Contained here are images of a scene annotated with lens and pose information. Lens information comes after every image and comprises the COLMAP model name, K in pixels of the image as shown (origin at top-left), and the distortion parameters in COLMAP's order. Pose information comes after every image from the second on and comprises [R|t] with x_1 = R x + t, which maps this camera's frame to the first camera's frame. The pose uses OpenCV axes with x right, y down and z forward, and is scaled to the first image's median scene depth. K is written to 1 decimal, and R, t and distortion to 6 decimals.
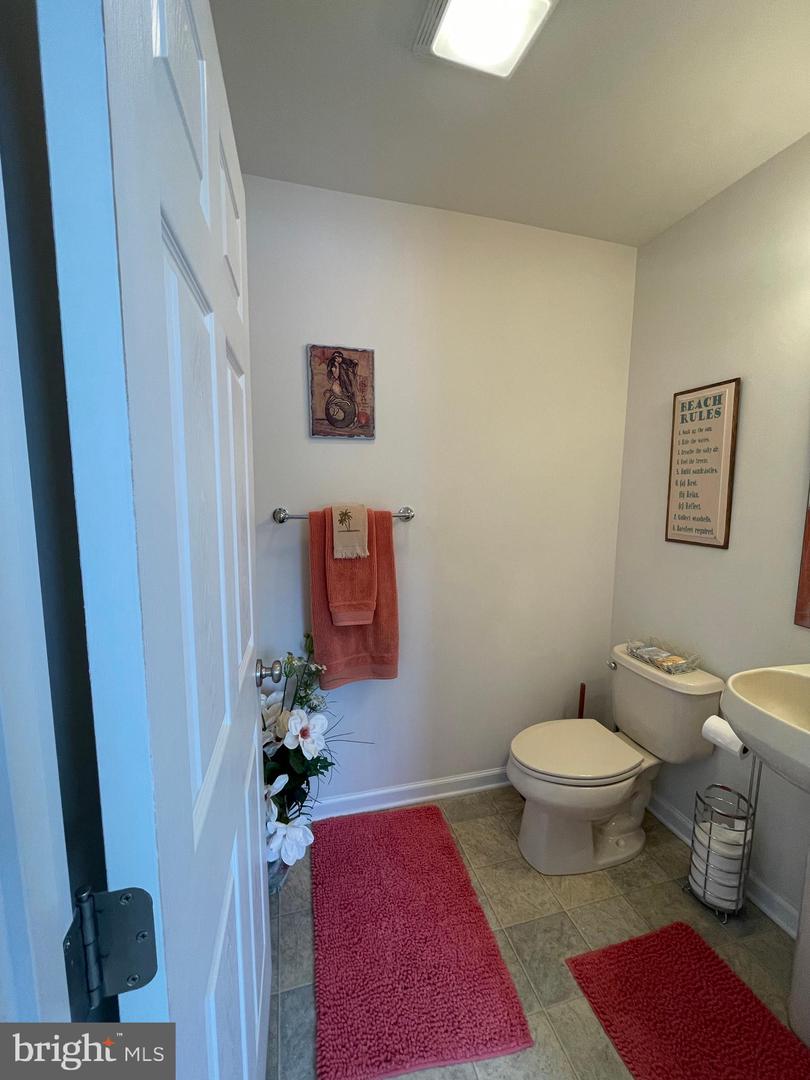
lens RADIAL K [[438.3, 0, 408.9], [0, 438.3, 538.2], [0, 0, 1]] dist [-0.008790, 0.000356]
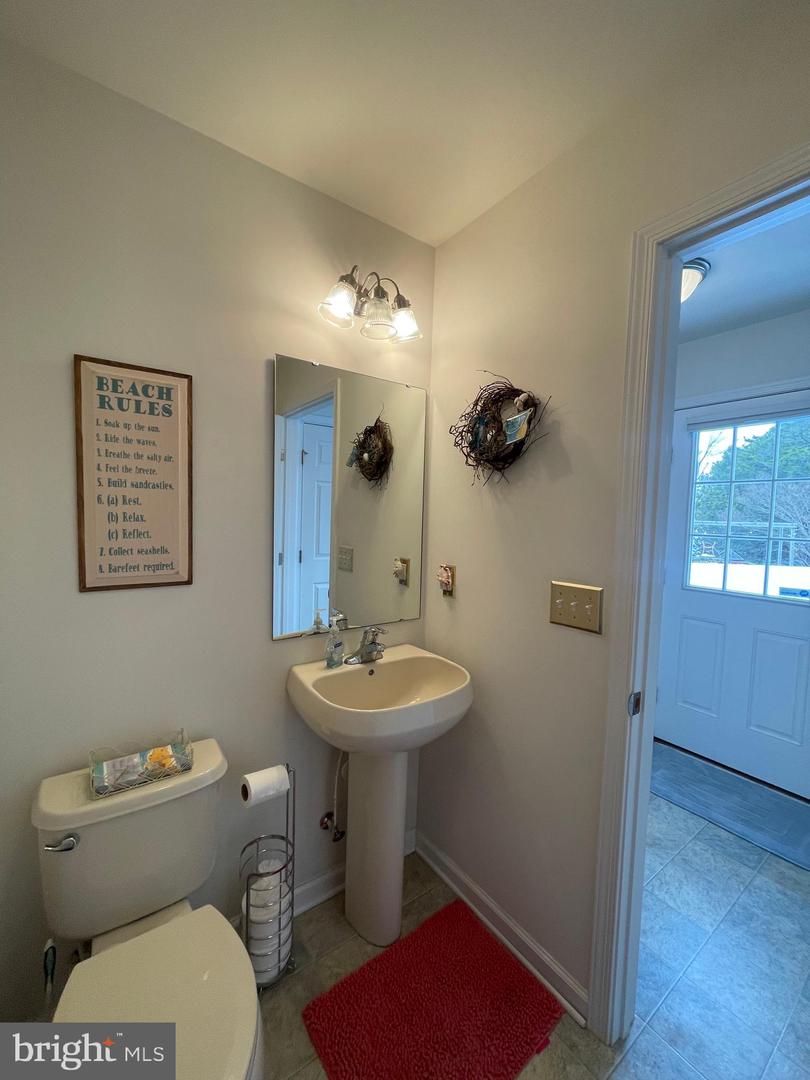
lens RADIAL K [[438.3, 0, 405.3], [0, 438.3, 542.7], [0, 0, 1]] dist [-0.008790, 0.000356]
pose [[-0.340381, -0.068223, 0.937809, -0.156364], [0.080956, 0.991535, 0.101514, -0.096612], [-0.936796, 0.110475, -0.331976, 0.838726]]
